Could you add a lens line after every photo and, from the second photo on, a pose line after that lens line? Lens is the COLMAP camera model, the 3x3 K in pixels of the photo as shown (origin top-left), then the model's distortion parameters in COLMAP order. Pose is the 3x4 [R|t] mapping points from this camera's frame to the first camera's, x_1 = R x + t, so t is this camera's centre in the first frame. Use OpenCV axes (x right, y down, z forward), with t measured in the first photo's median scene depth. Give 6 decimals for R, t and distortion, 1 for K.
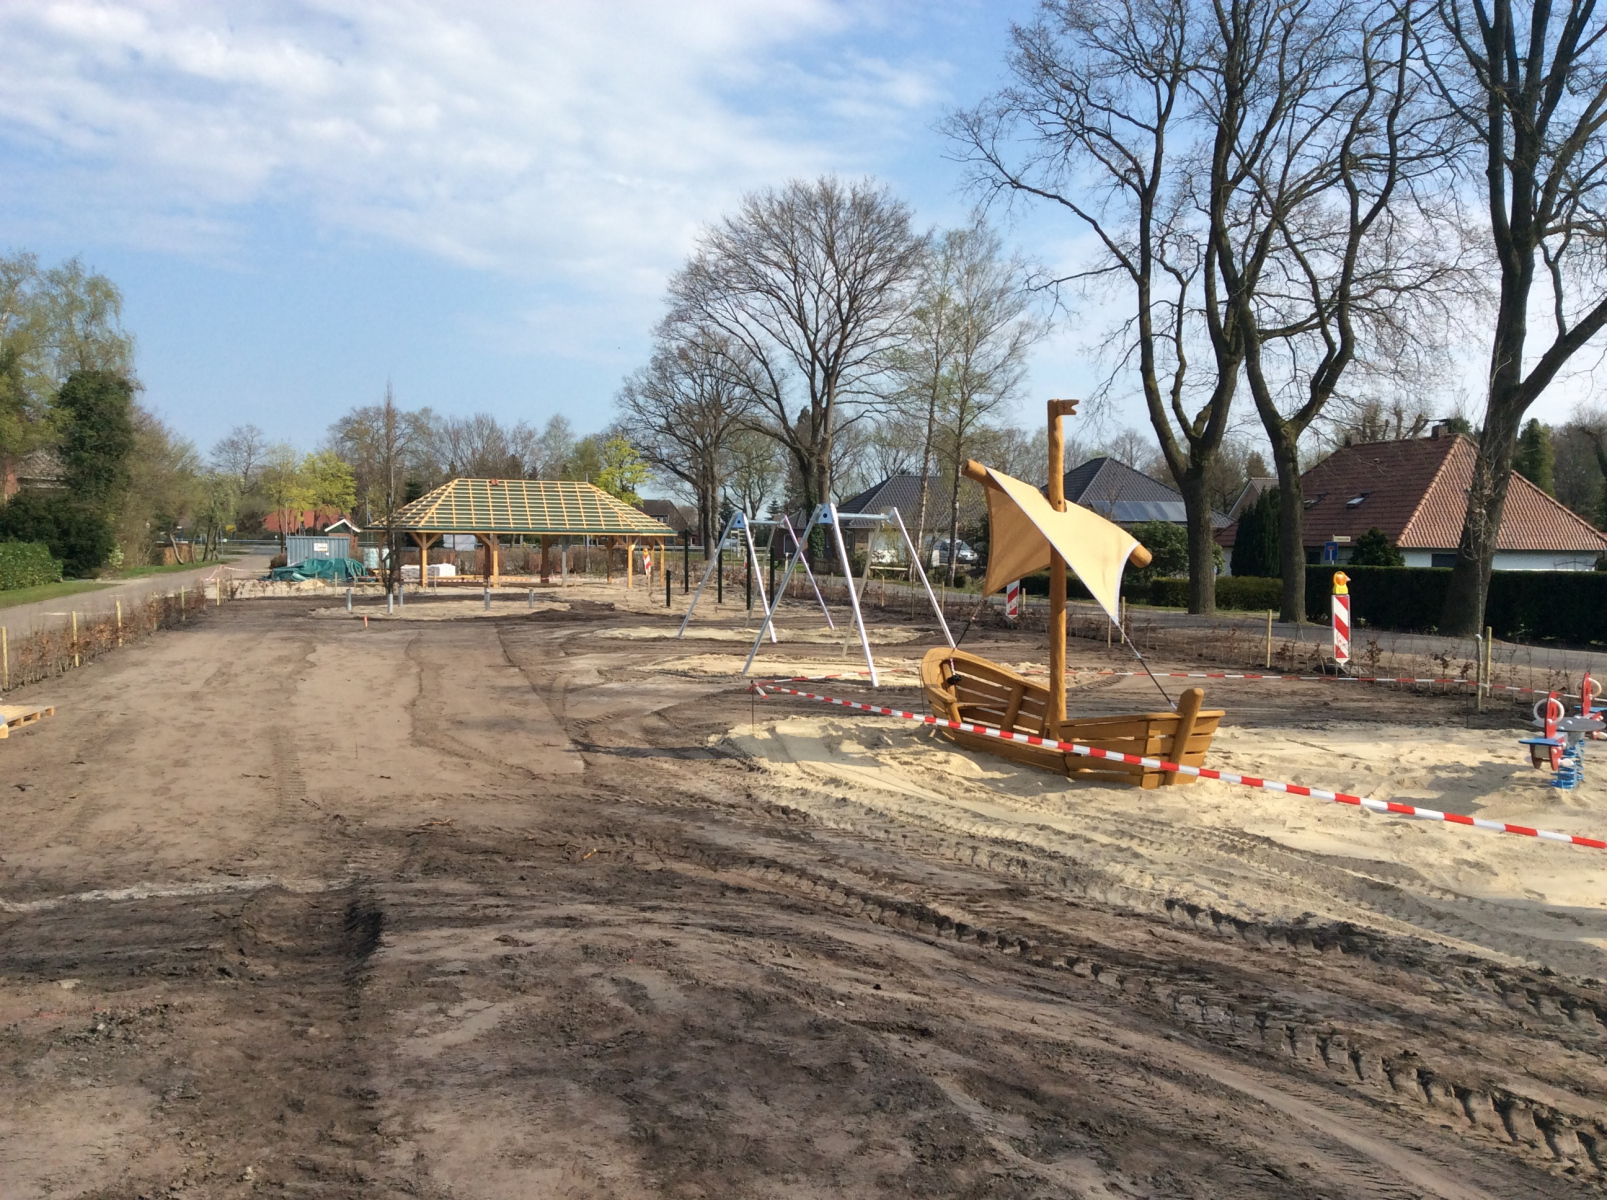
lens RADIAL K [[1454.2, 0, 804.7], [0, 1454.2, 605.7], [0, 0, 1]] dist [0.222361, -0.485938]
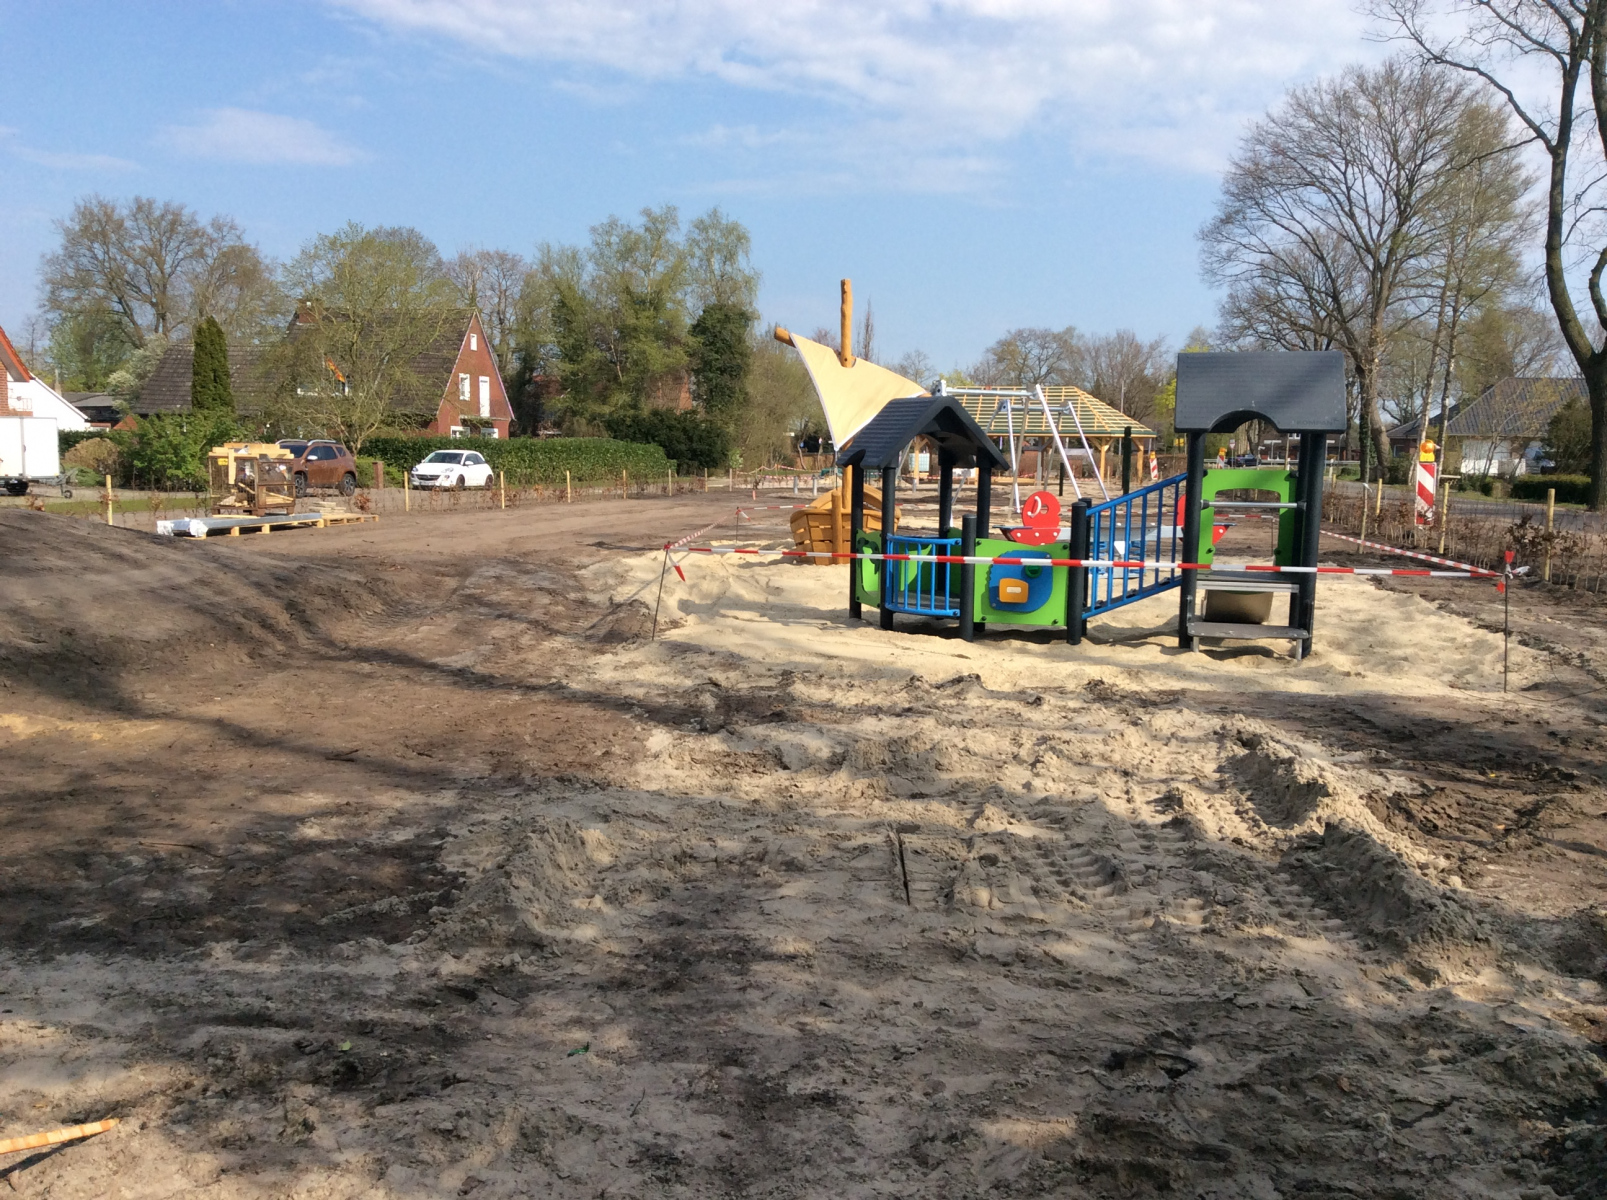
lens RADIAL K [[1462.0, 0, 808.0], [0, 1462.0, 605.7], [0, 0, 1]] dist [0.202547, -0.415840]
pose [[0.889752, 0.053057, -0.453350, 0.145230], [-0.029741, 0.997850, 0.058411, 0.014378], [0.455474, -0.038488, 0.889417, -0.036049]]
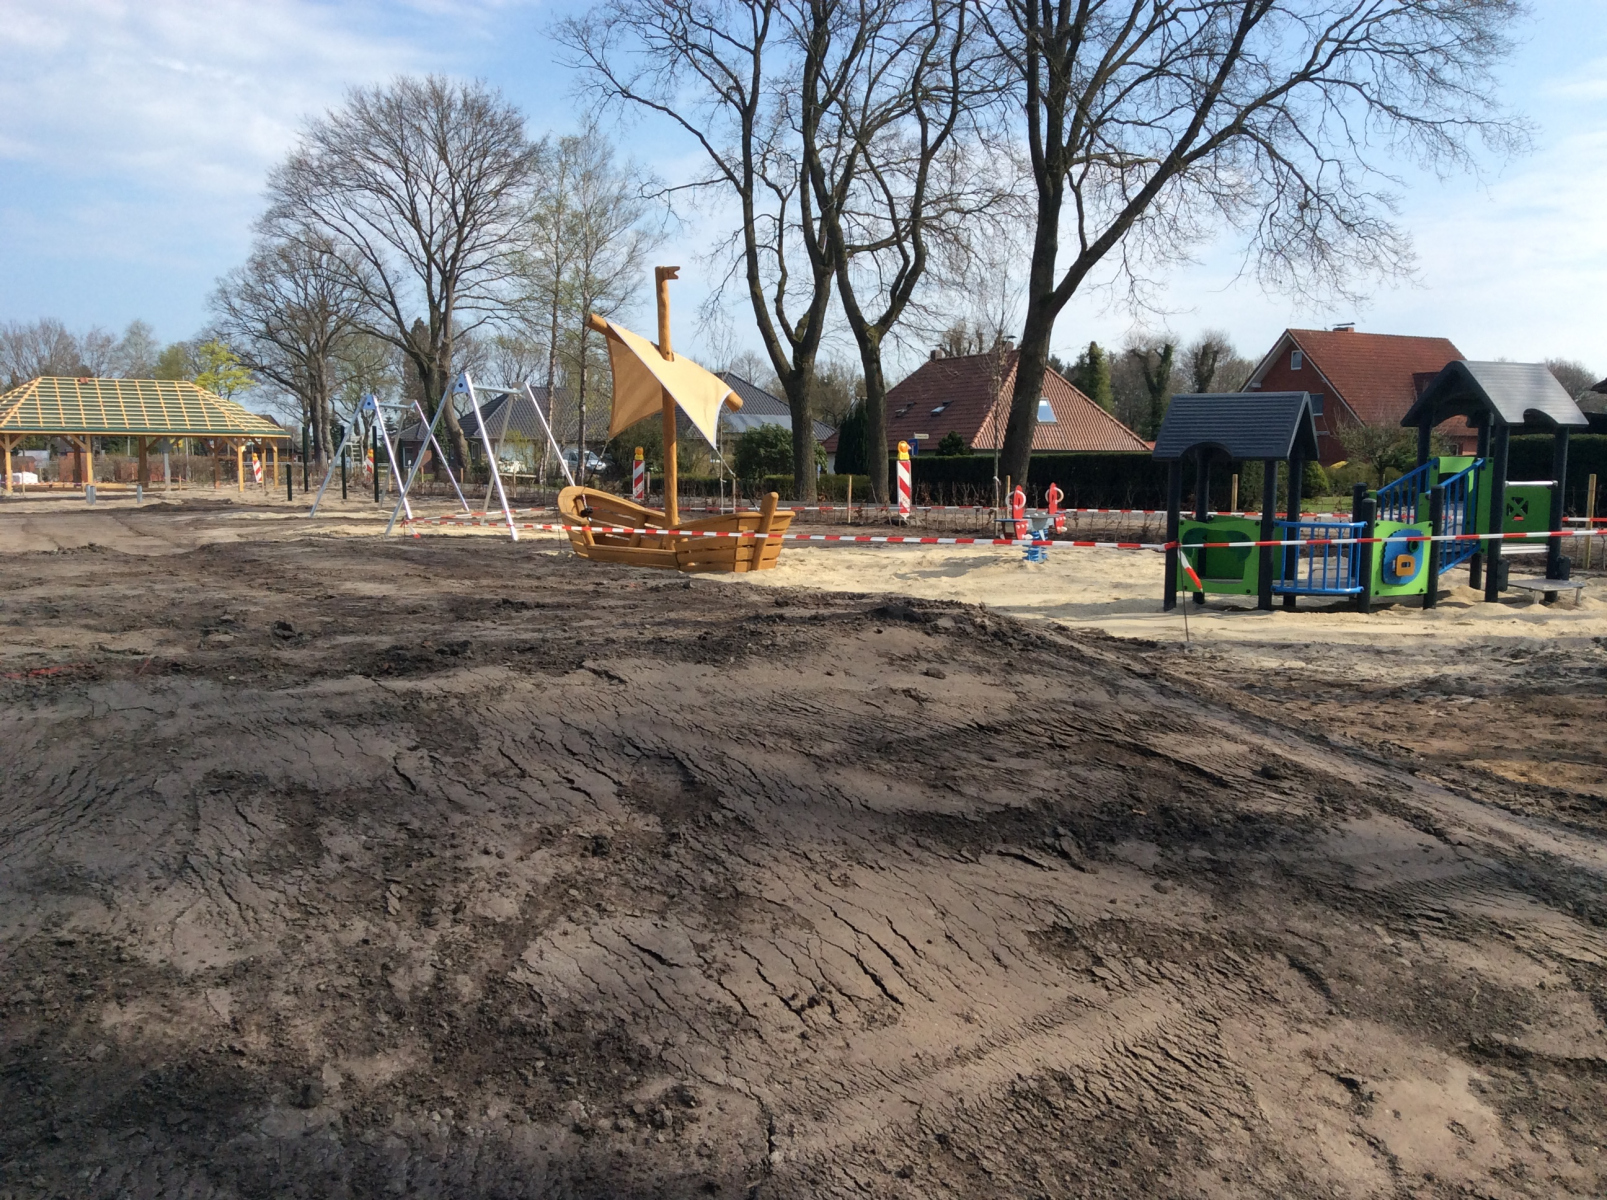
lens RADIAL K [[1462.0, 0, 808.0], [0, 1462.0, 605.7], [0, 0, 1]] dist [0.202547, -0.415840]
pose [[0.967955, -0.029840, 0.249344, -0.004391], [0.017361, 0.998491, 0.052099, 0.015319], [-0.250522, -0.046101, 0.967013, -0.044181]]
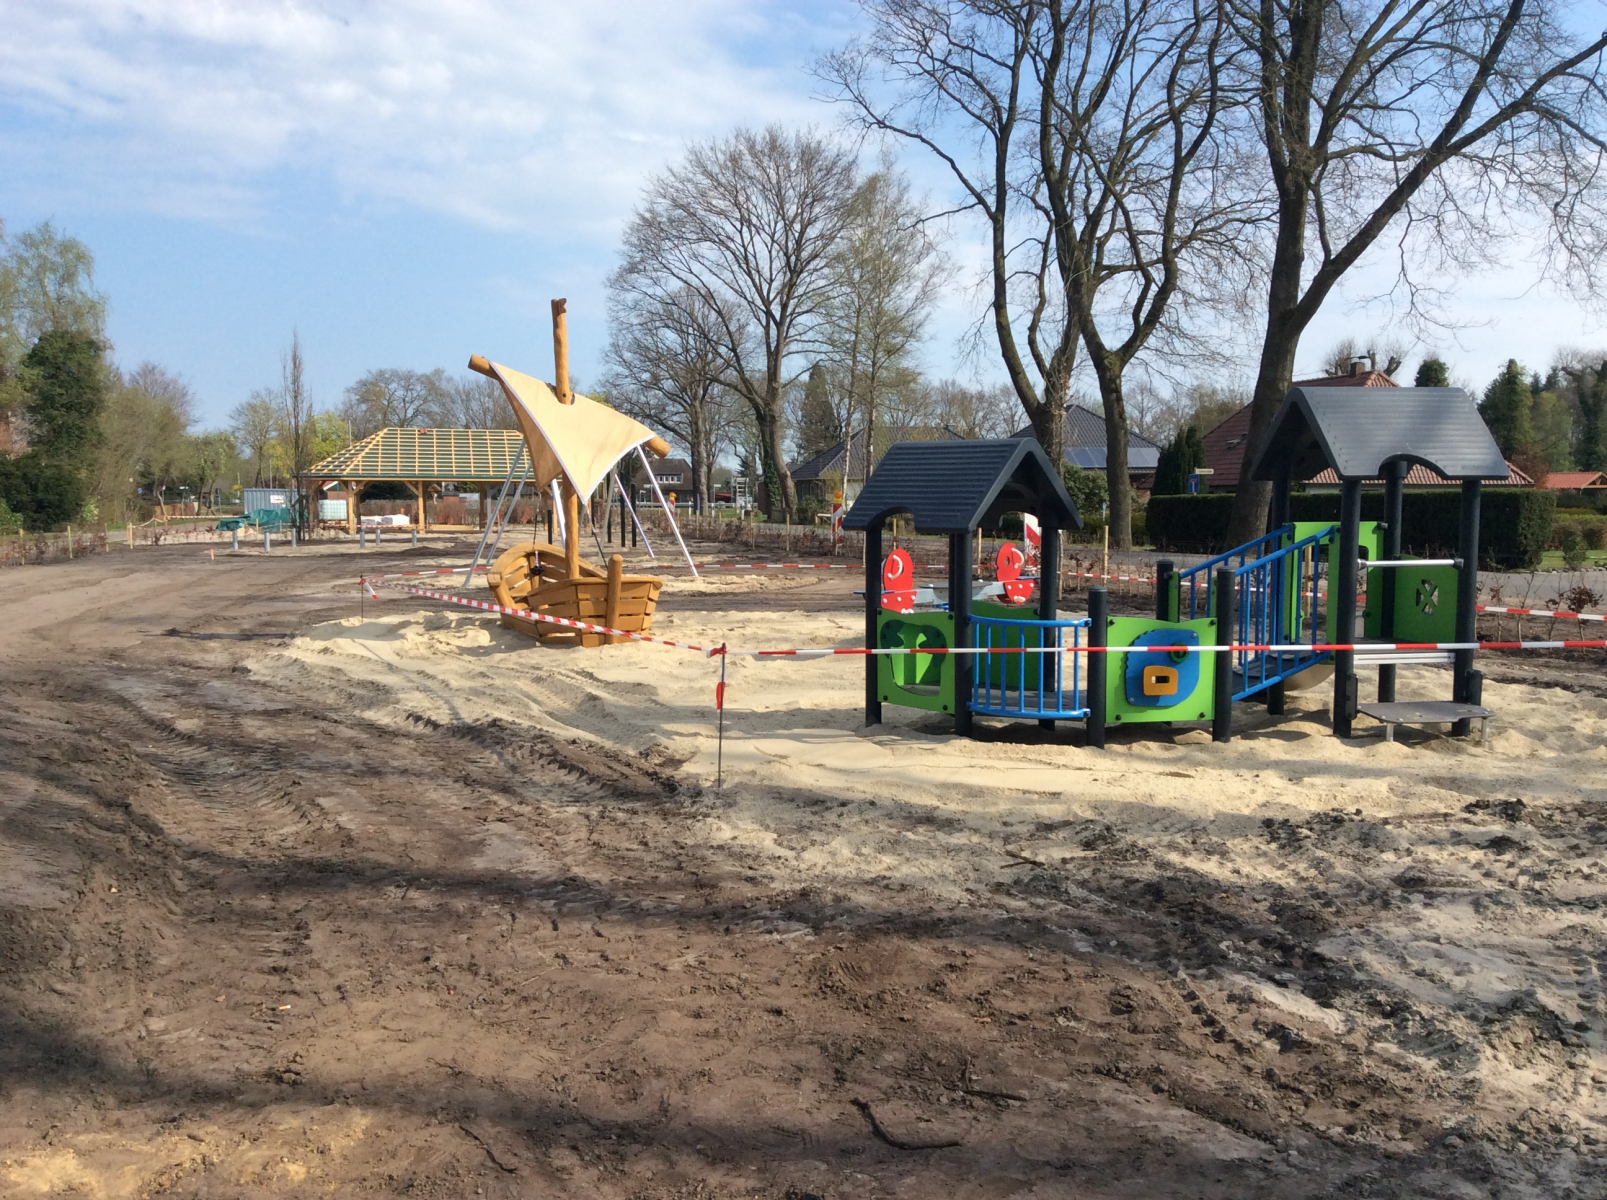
lens RADIAL K [[1462.0, 0, 808.0], [0, 1462.0, 605.7], [0, 0, 1]] dist [0.202547, -0.415840]
pose [[0.999271, -0.008480, -0.037215, 0.078039], [0.009410, 0.999647, 0.024860, 0.011728], [0.036991, -0.025192, 0.998998, -0.017268]]
